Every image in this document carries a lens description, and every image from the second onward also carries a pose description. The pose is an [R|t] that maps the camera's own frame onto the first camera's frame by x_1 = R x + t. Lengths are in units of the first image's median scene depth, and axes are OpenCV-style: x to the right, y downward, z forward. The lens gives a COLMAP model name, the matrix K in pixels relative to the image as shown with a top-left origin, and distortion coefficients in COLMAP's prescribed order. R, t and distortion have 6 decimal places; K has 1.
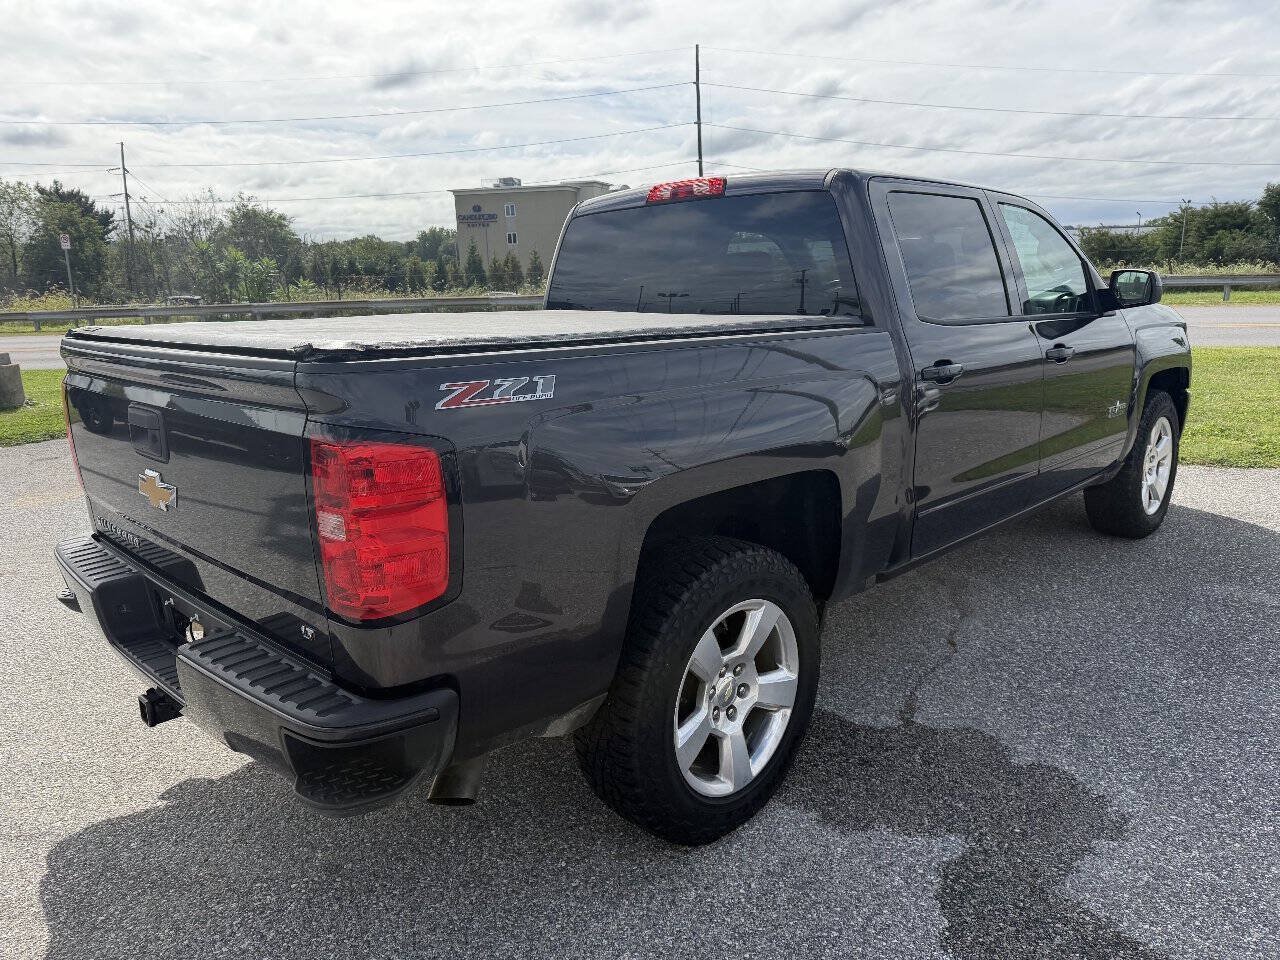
lens RADIAL K [[892.2, 0, 639.5], [0, 892.2, 470.5], [0, 0, 1]] dist [0.009266, 0.002095]
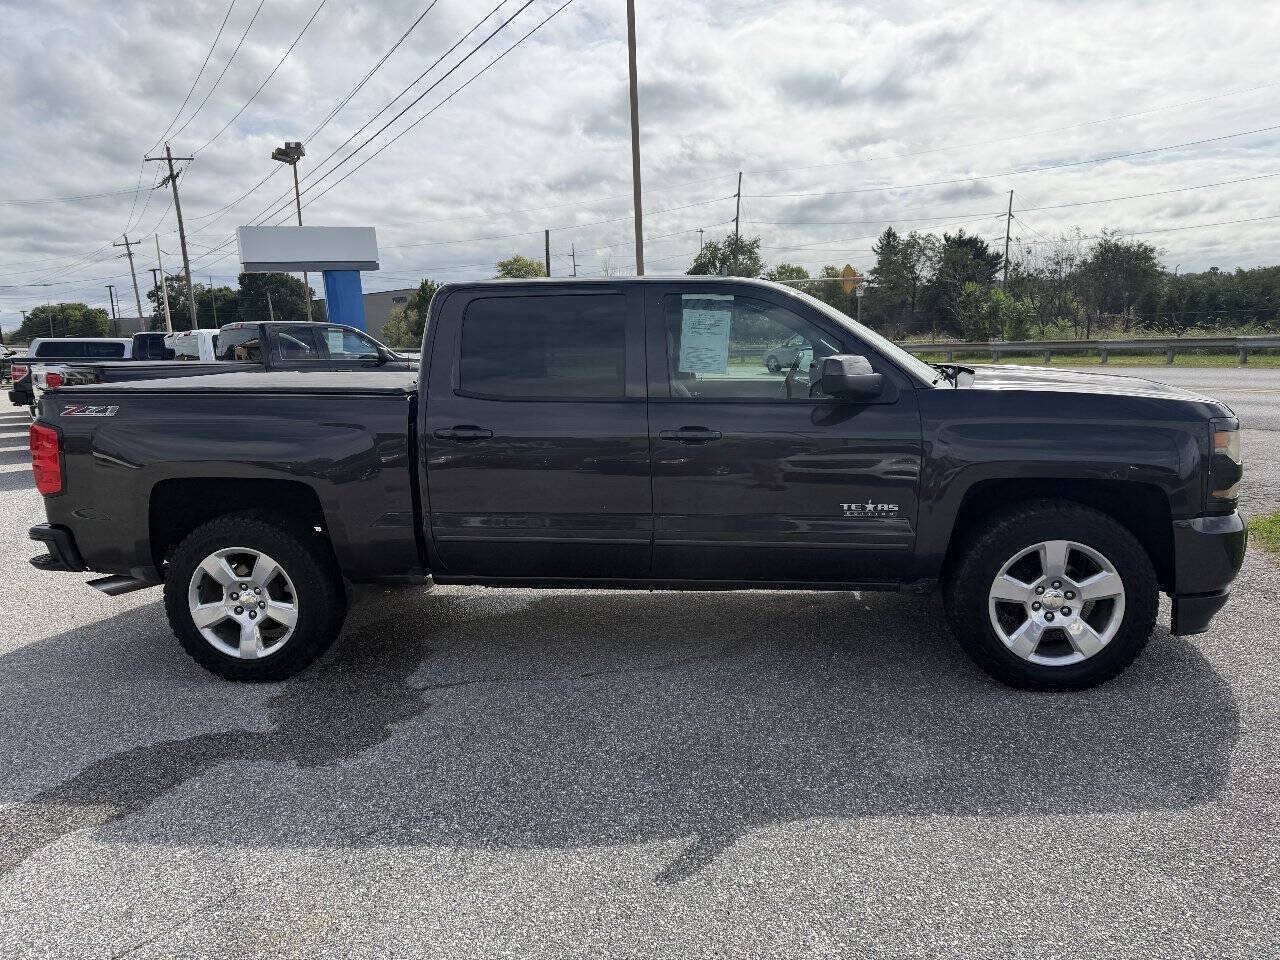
lens RADIAL K [[884.3, 0, 649.4], [0, 884.3, 484.2], [0, 0, 1]] dist [-0.002899, -0.004424]
pose [[0.625602, 0.142274, -0.767060, 0.900946], [-0.157170, 0.986055, 0.054707, -0.090494], [0.764147, 0.086334, 0.639239, 0.237099]]
